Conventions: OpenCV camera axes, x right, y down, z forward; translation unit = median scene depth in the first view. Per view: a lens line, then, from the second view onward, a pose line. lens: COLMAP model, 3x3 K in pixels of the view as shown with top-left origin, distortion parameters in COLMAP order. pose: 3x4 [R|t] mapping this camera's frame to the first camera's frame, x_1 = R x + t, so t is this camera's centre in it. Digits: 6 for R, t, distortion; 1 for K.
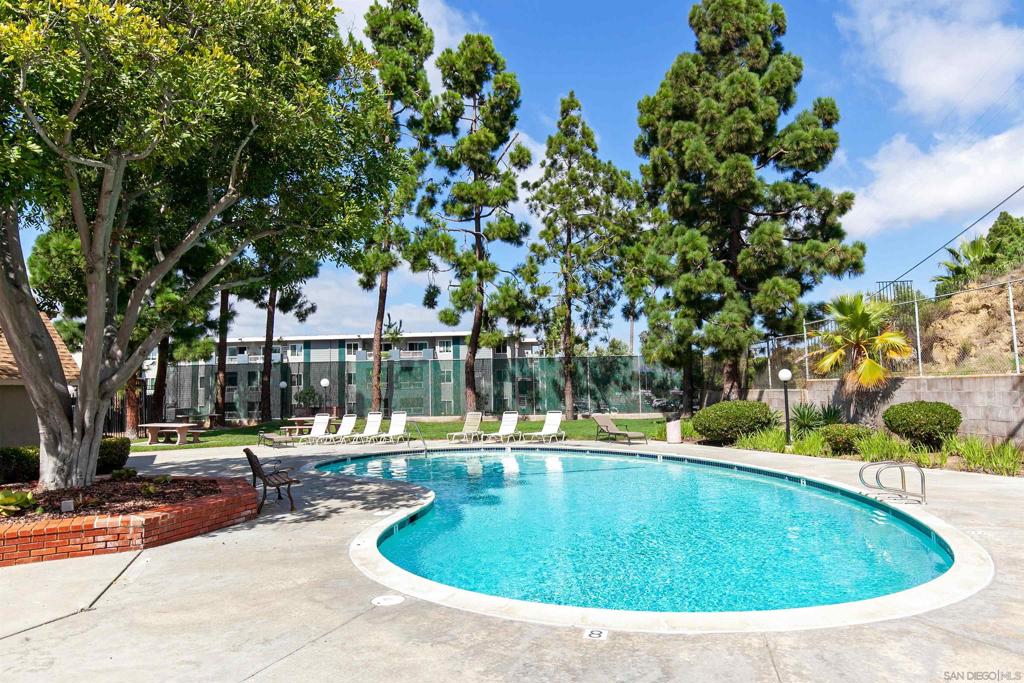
lens RADIAL K [[671.7, 0, 511.6], [0, 671.7, 328.3], [0, 0, 1]] dist [0.001634, -0.001813]
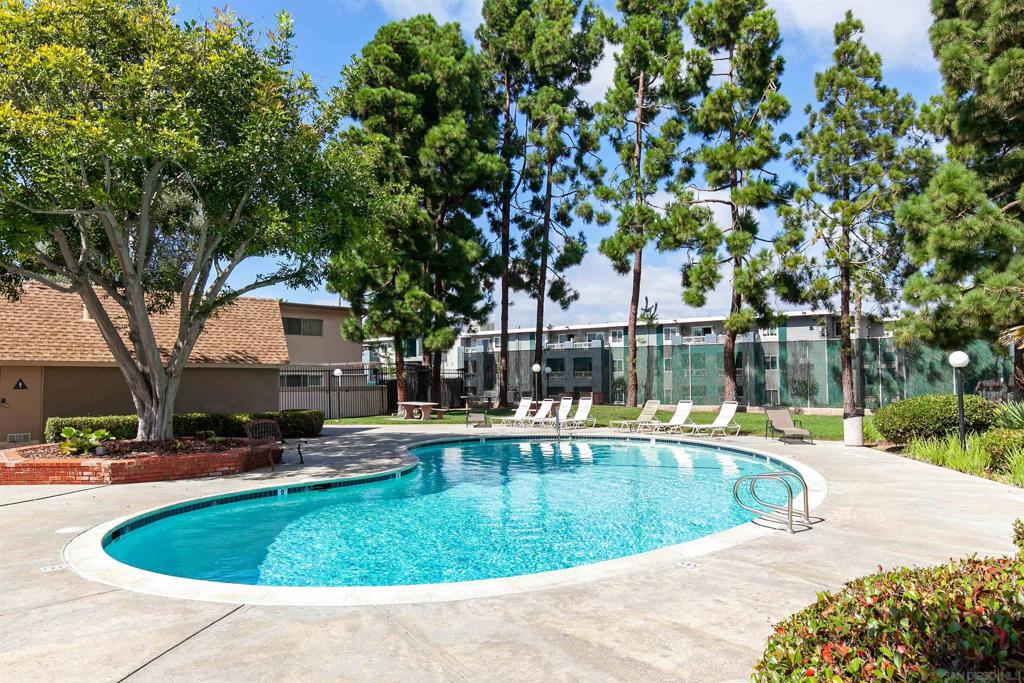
lens RADIAL K [[699.5, 0, 512.0], [0, 699.5, 341.5], [0, 0, 1]] dist [0.002991, -0.000609]
pose [[0.837945, -0.015833, -0.545525, 0.205775], [0.038286, 0.998822, 0.029818, 0.004591], [0.544410, -0.045872, 0.837564, 0.054379]]
